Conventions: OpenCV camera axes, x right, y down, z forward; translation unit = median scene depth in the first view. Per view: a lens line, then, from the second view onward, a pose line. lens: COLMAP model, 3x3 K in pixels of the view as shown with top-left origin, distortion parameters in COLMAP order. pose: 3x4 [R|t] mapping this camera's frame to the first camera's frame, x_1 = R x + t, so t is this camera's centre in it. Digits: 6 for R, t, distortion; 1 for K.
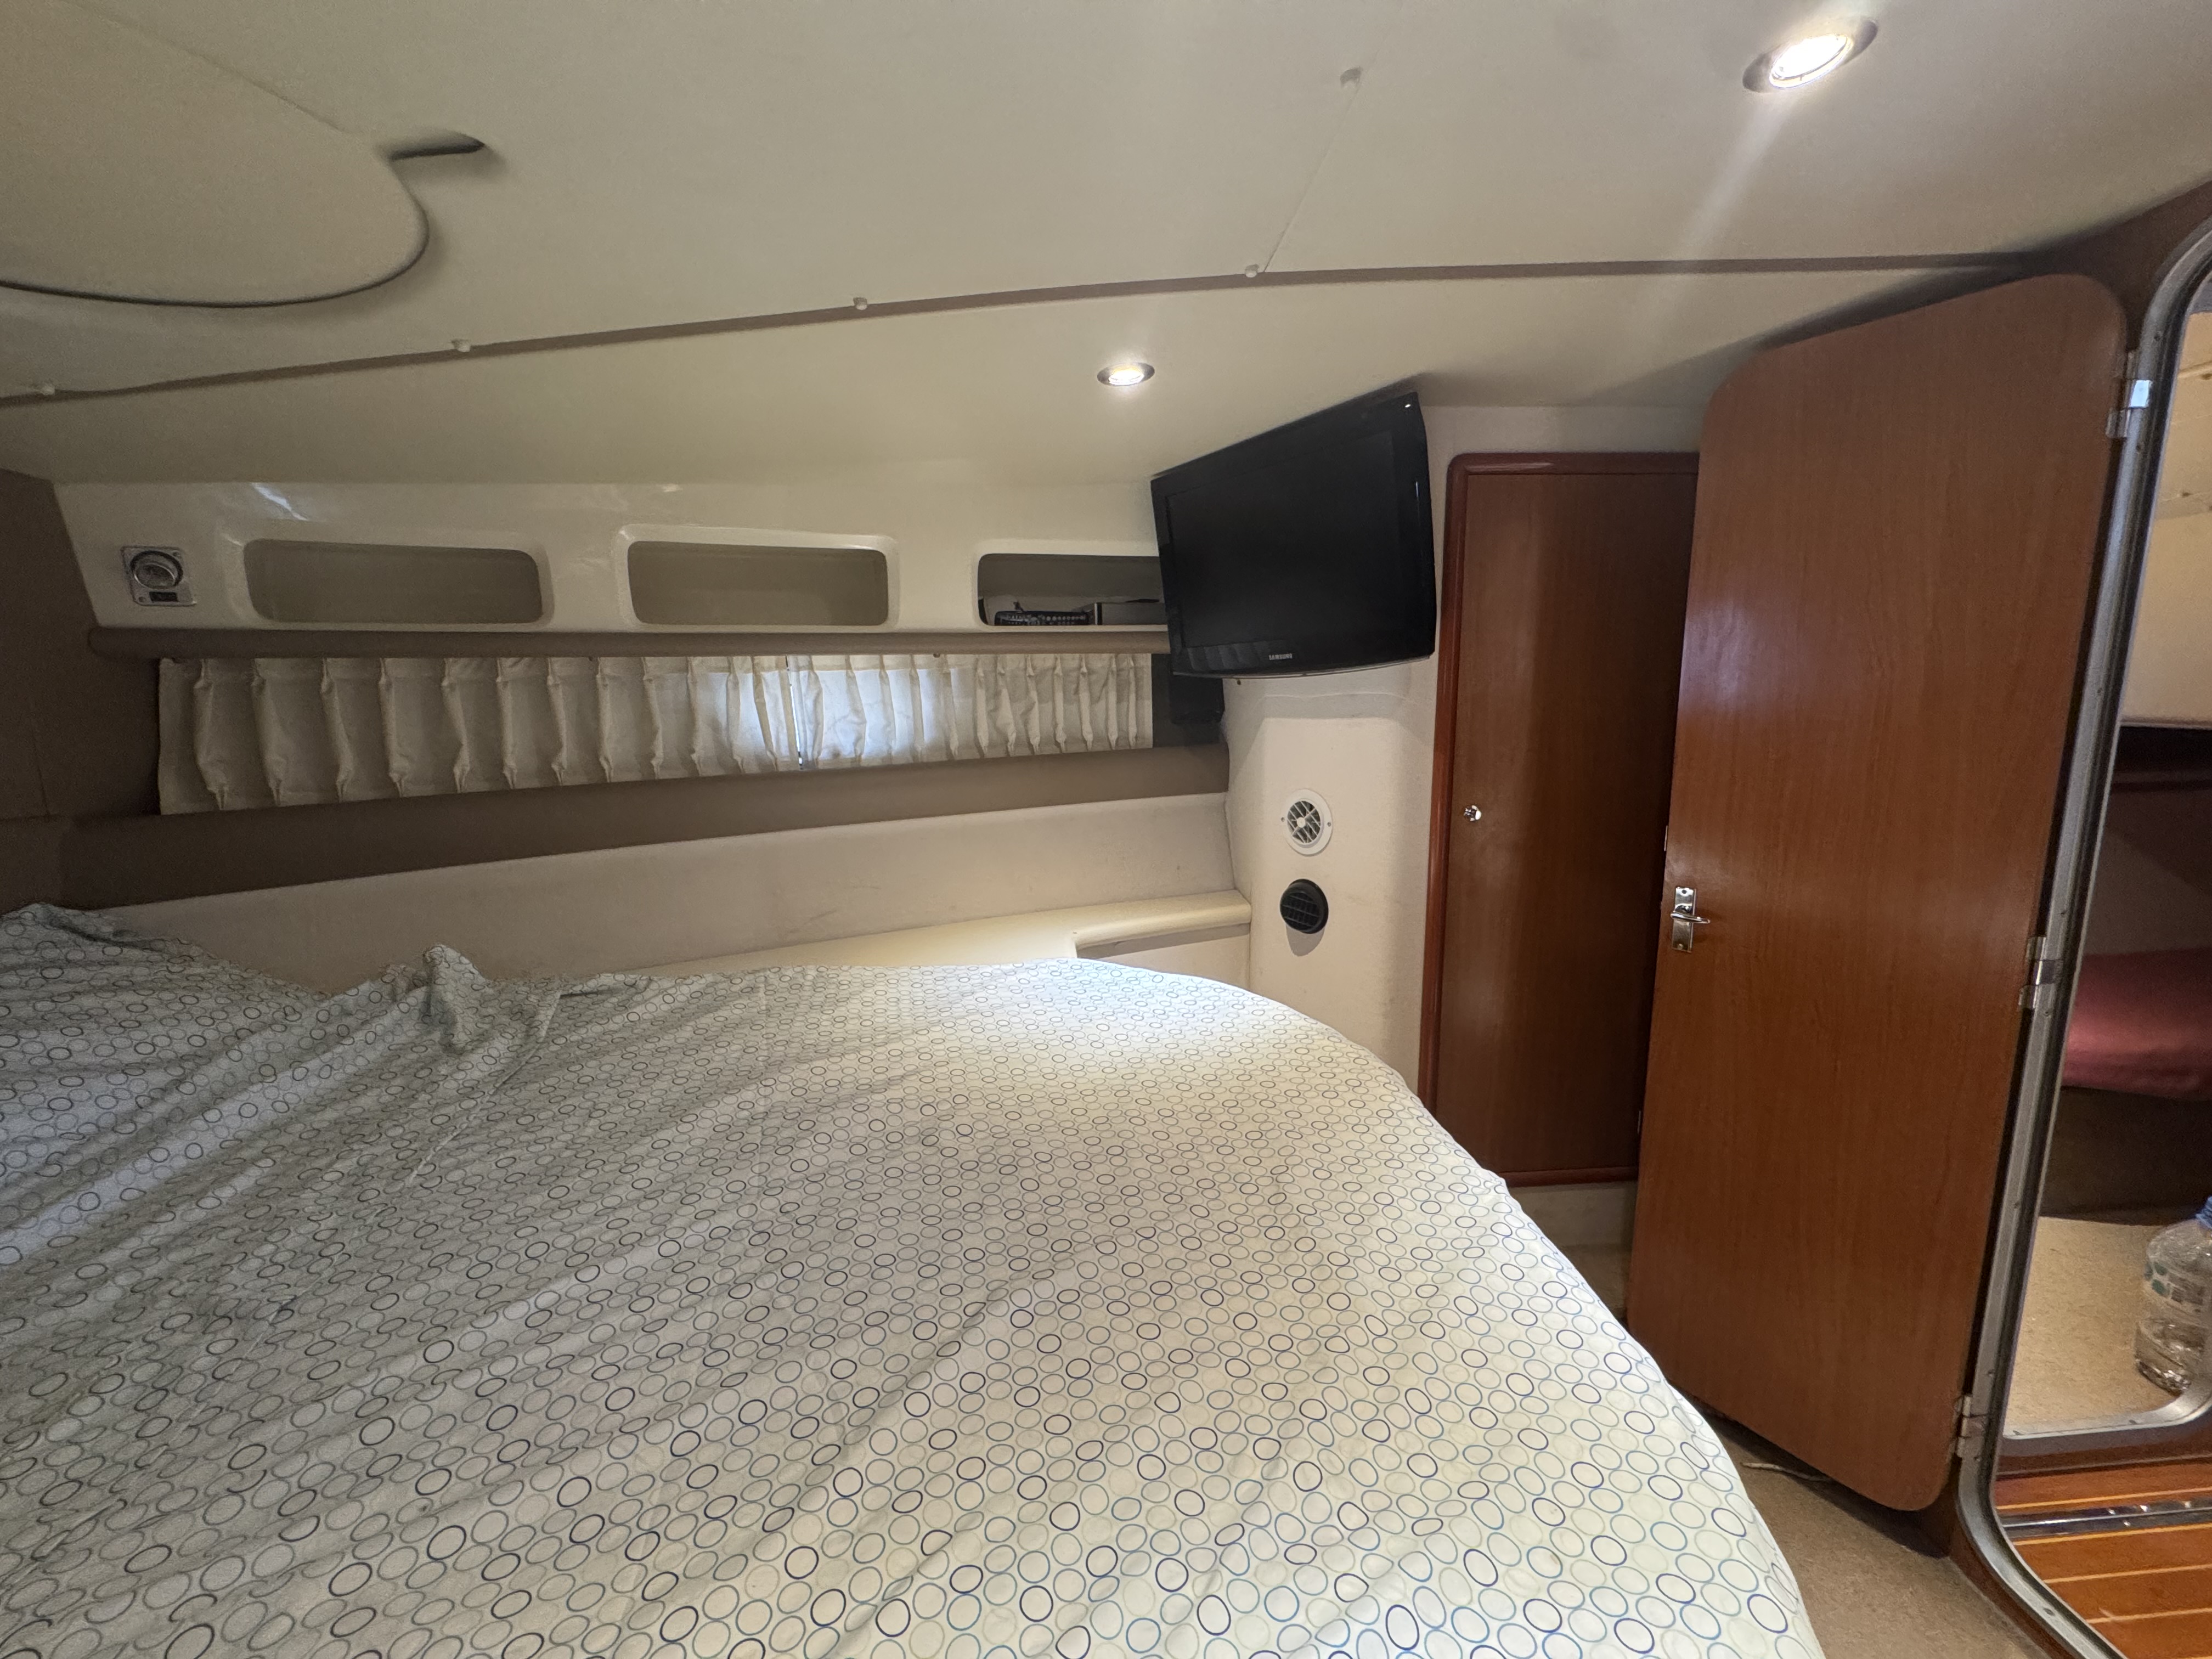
lens RADIAL K [[877.6, 0, 1111.1], [0, 877.6, 815.8], [0, 0, 1]] dist [-0.007743, 0.000734]
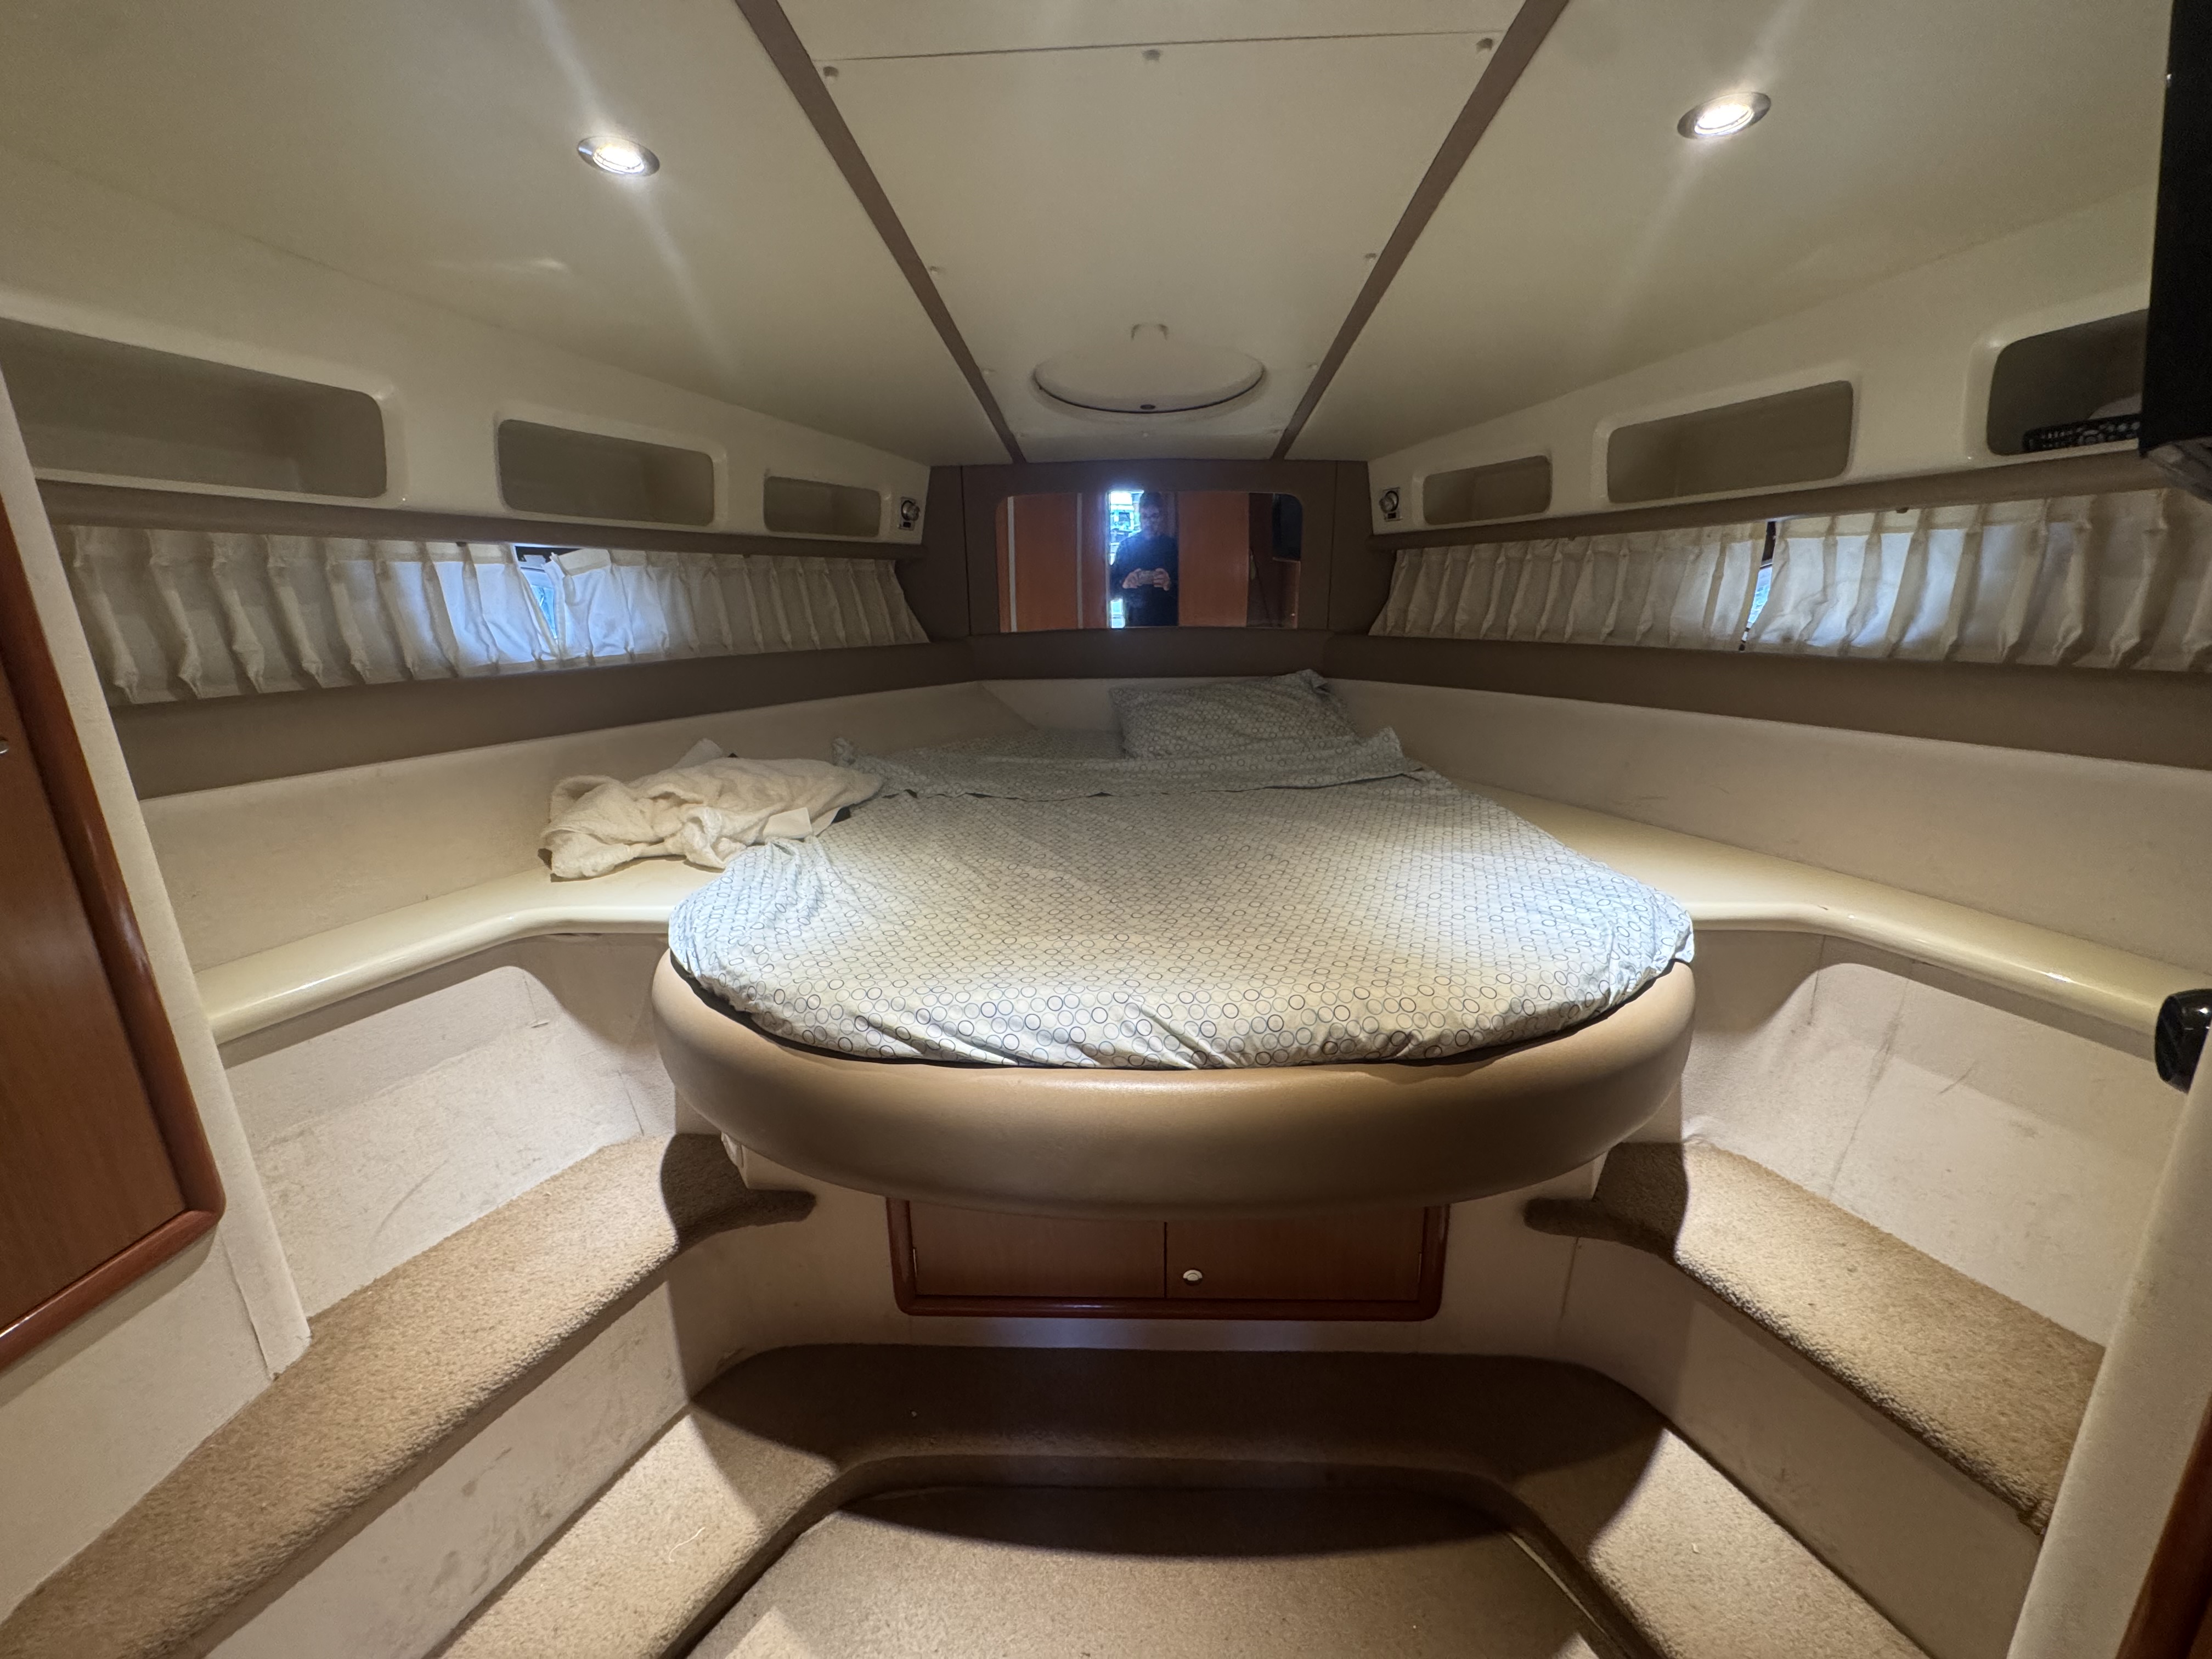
lens RADIAL K [[877.6, 0, 1105.7], [0, 877.6, 833.9], [0, 0, 1]] dist [-0.007743, 0.000734]
pose [[-0.111673, 0.279404, -0.953657, 0.709584], [-0.127680, 0.947672, 0.292601, -0.059289], [0.985508, 0.154439, -0.070156, 0.478163]]
